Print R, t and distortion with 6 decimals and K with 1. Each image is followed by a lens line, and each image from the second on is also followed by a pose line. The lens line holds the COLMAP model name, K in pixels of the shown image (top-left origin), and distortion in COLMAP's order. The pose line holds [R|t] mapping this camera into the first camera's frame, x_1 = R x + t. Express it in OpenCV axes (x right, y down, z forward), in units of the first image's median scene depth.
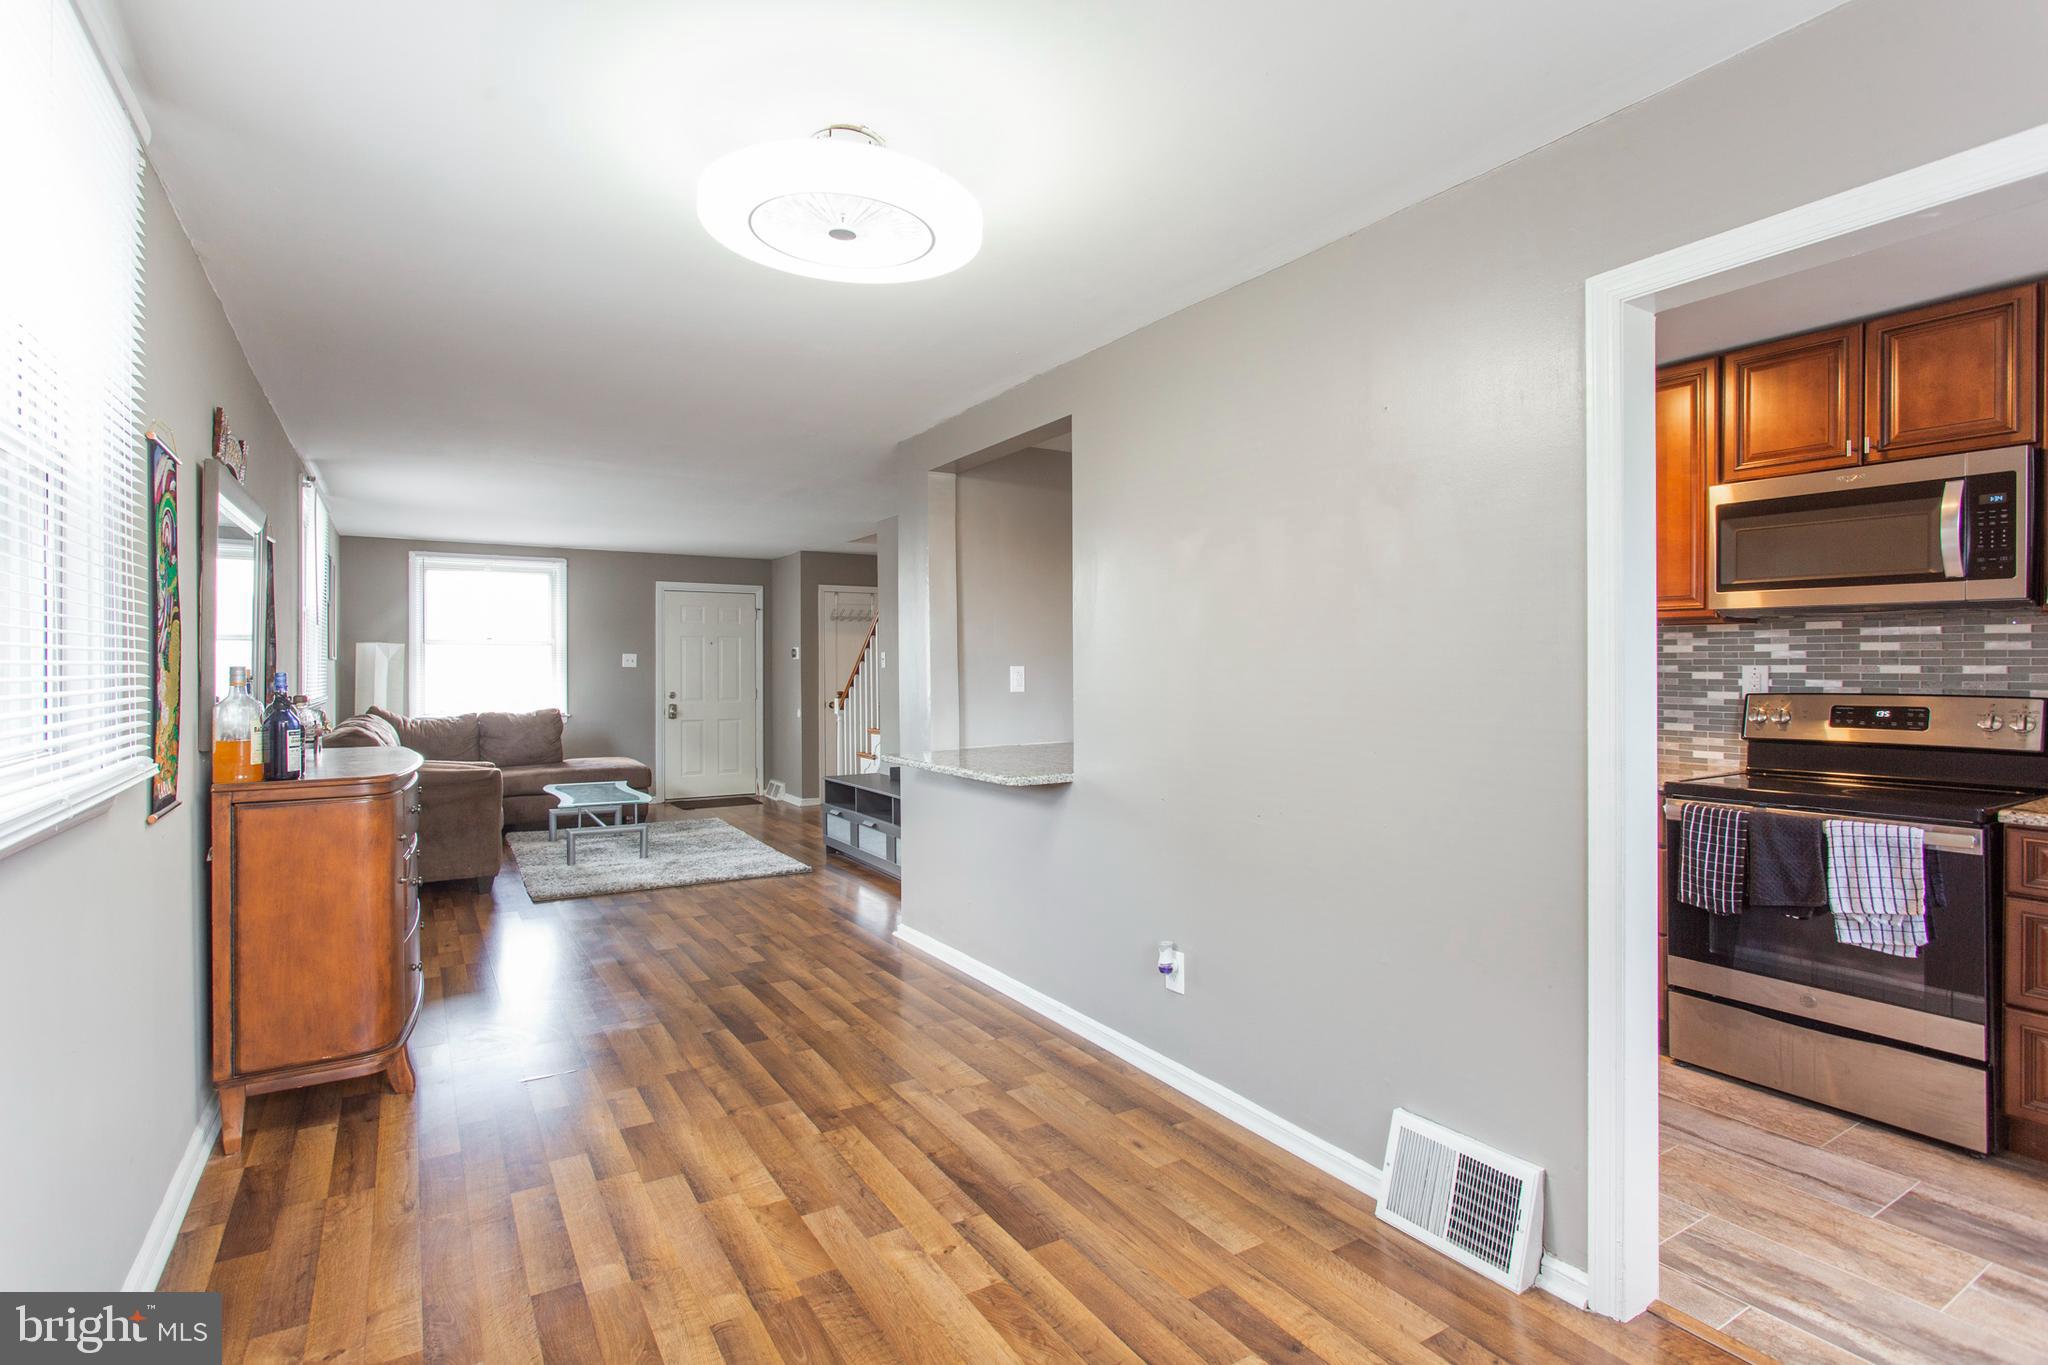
lens RADIAL K [[998.8, 0, 1012.9], [0, 998.8, 655.9], [0, 0, 1]] dist [-0.016946, 0.008698]
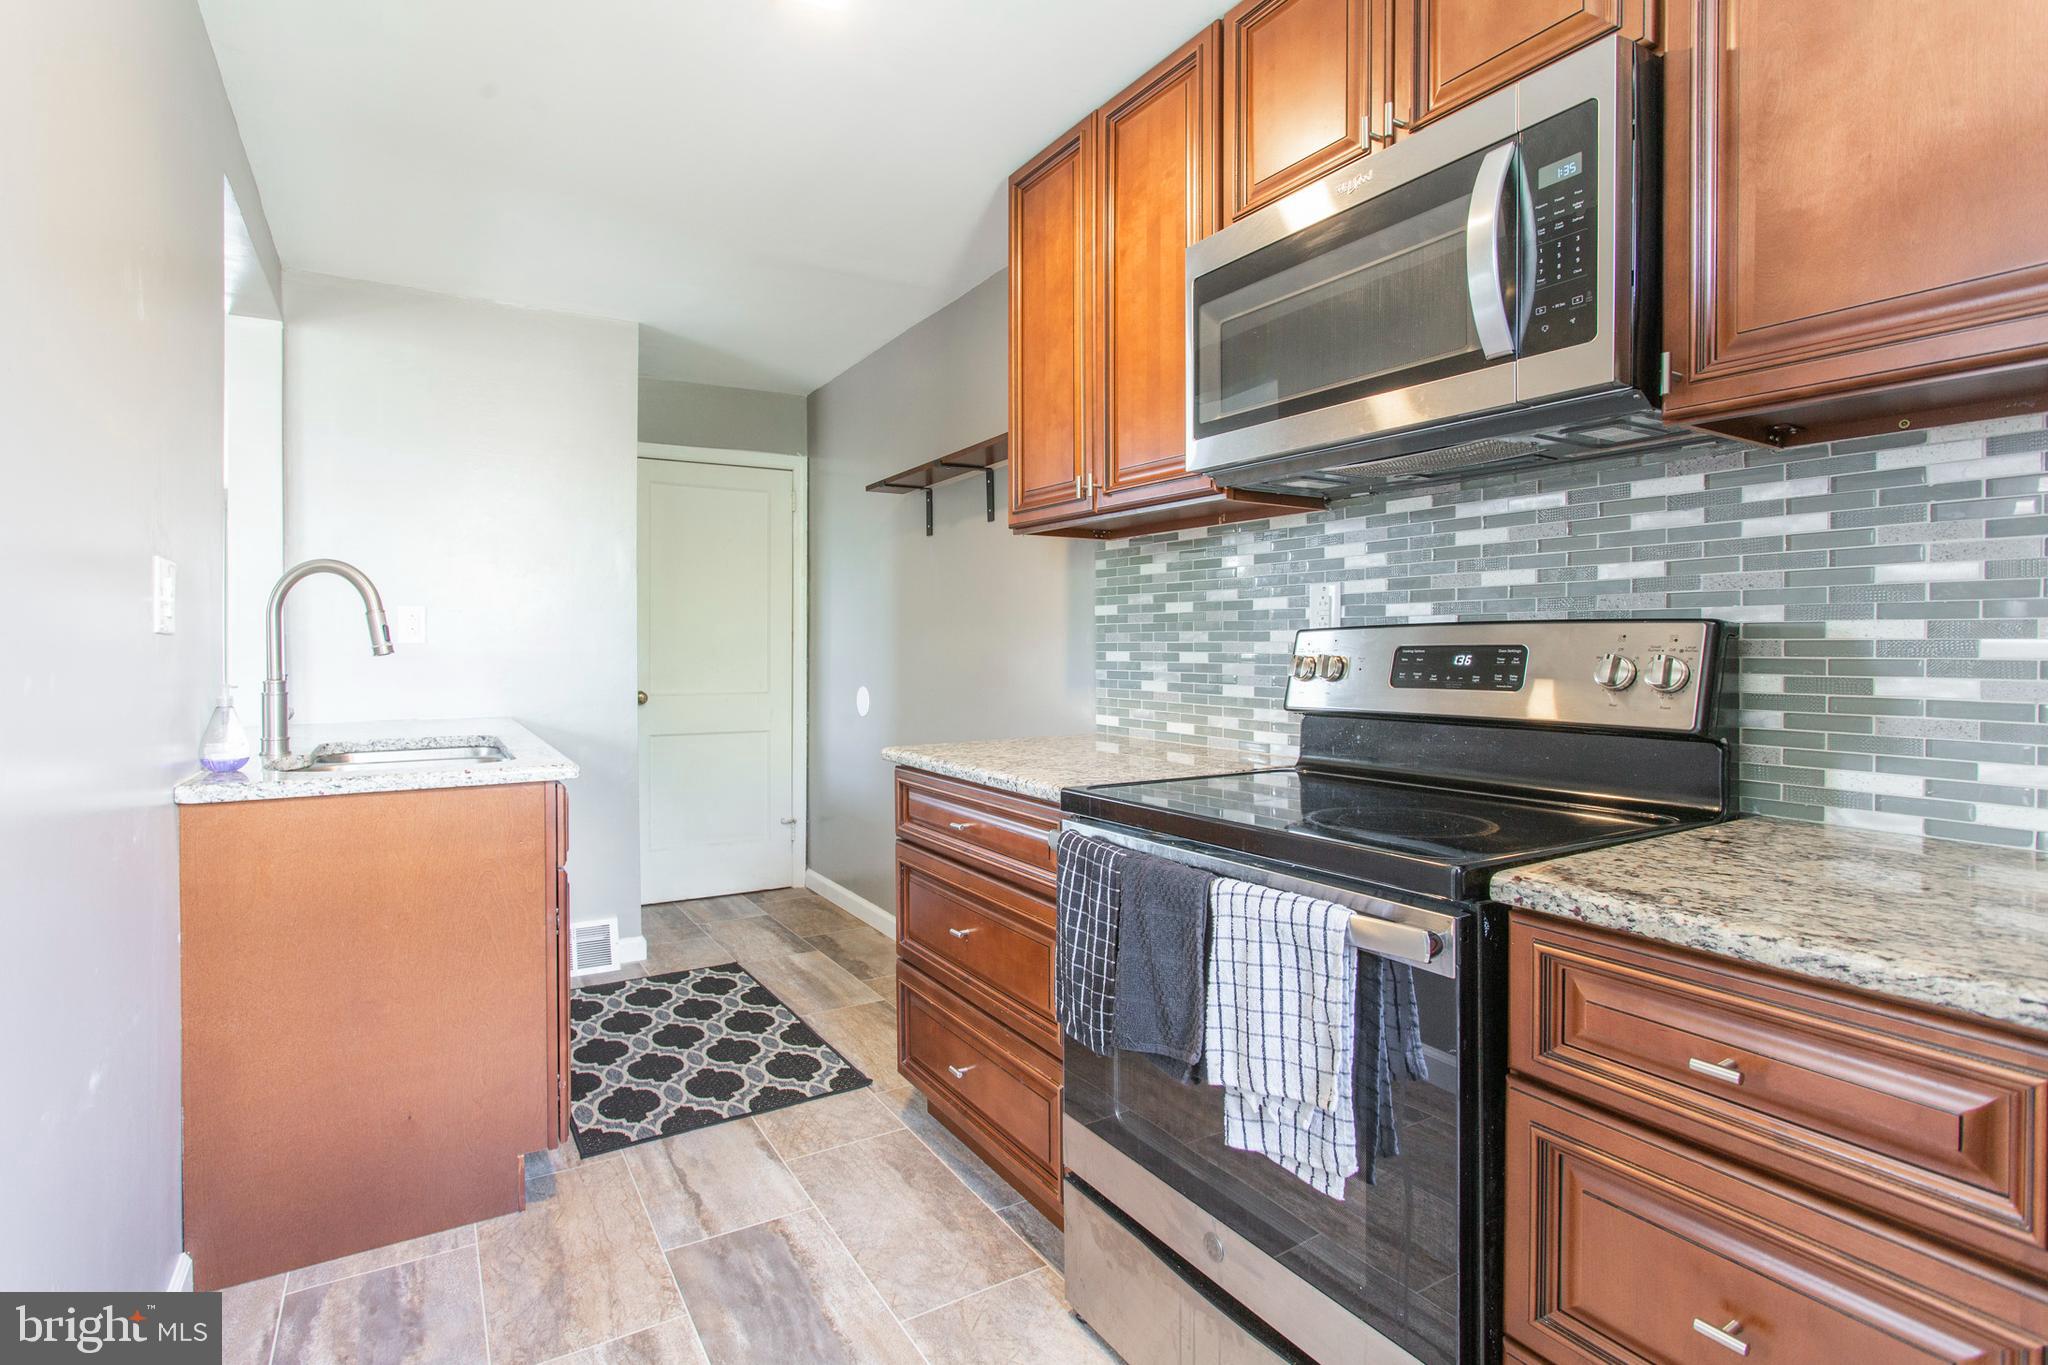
lens RADIAL K [[998.8, 0, 1021.3], [0, 998.8, 645.6], [0, 0, 1]] dist [-0.016946, 0.008698]
pose [[0.999998, 0.001584, 0.001028, 0.626186], [-0.001591, 0.999973, 0.007213, 0.046242], [-0.001017, -0.007215, 0.999973, 0.459315]]
